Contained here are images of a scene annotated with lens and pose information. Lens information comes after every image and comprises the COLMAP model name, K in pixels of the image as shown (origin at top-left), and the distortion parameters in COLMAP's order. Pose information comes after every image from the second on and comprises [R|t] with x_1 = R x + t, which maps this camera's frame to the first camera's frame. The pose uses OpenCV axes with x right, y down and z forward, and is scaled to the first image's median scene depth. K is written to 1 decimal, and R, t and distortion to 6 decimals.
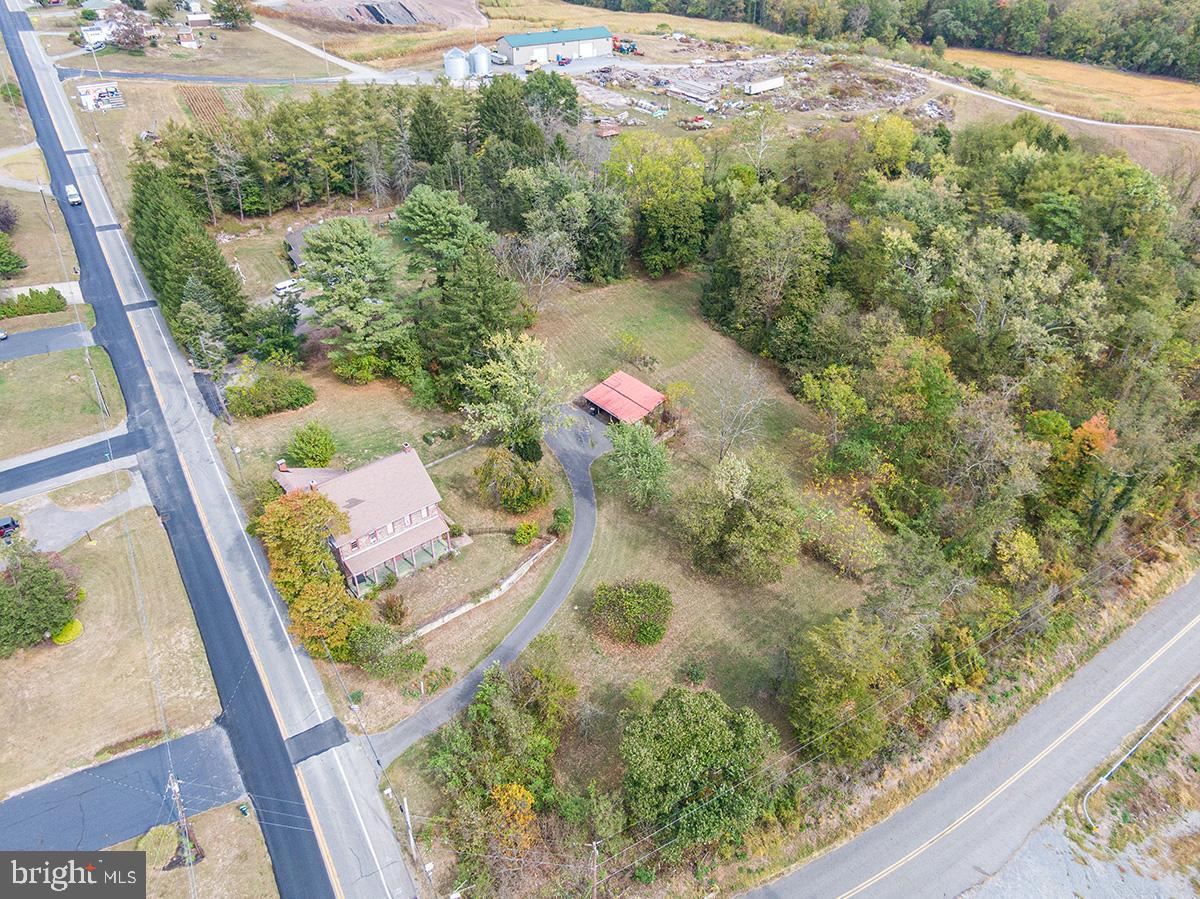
lens RADIAL K [[839.5, 0, 600.0], [0, 839.5, 449.5], [0, 0, 1]] dist [-0.007144, 0.003721]
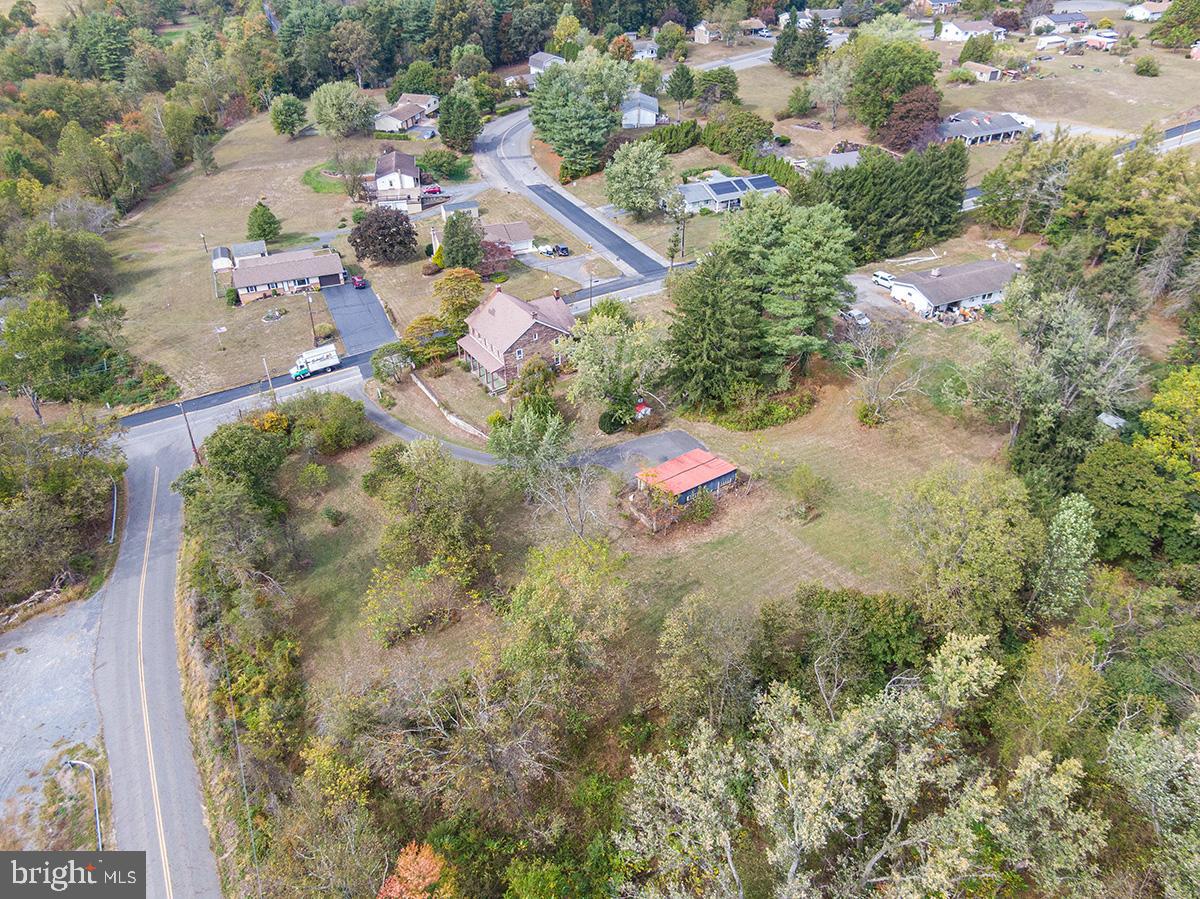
lens RADIAL K [[848.0, 0, 600.0], [0, 848.0, 449.5], [0, 0, 1]] dist [0.003791, -0.008357]
pose [[-0.099218, 0.577498, -0.810341, 0.966064], [-0.577568, 0.629717, 0.519492, -0.628833], [0.810291, 0.519570, 0.271065, 0.863956]]
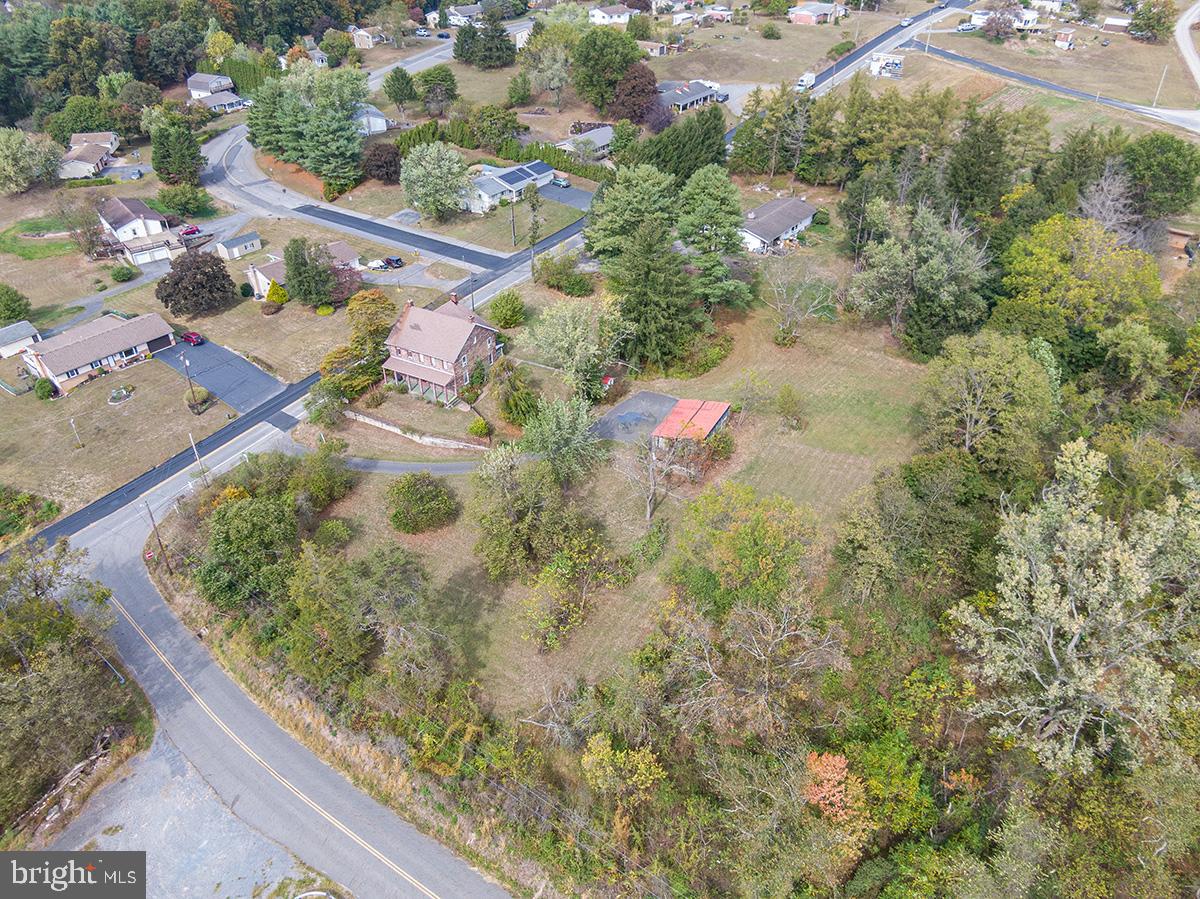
lens RADIAL K [[839.5, 0, 600.0], [0, 839.5, 449.5], [0, 0, 1]] dist [-0.007144, 0.003721]
pose [[0.383849, 0.539416, -0.749460, 0.950468], [-0.538457, 0.790112, 0.292894, -0.339463], [0.750149, 0.291125, 0.593736, 0.455448]]
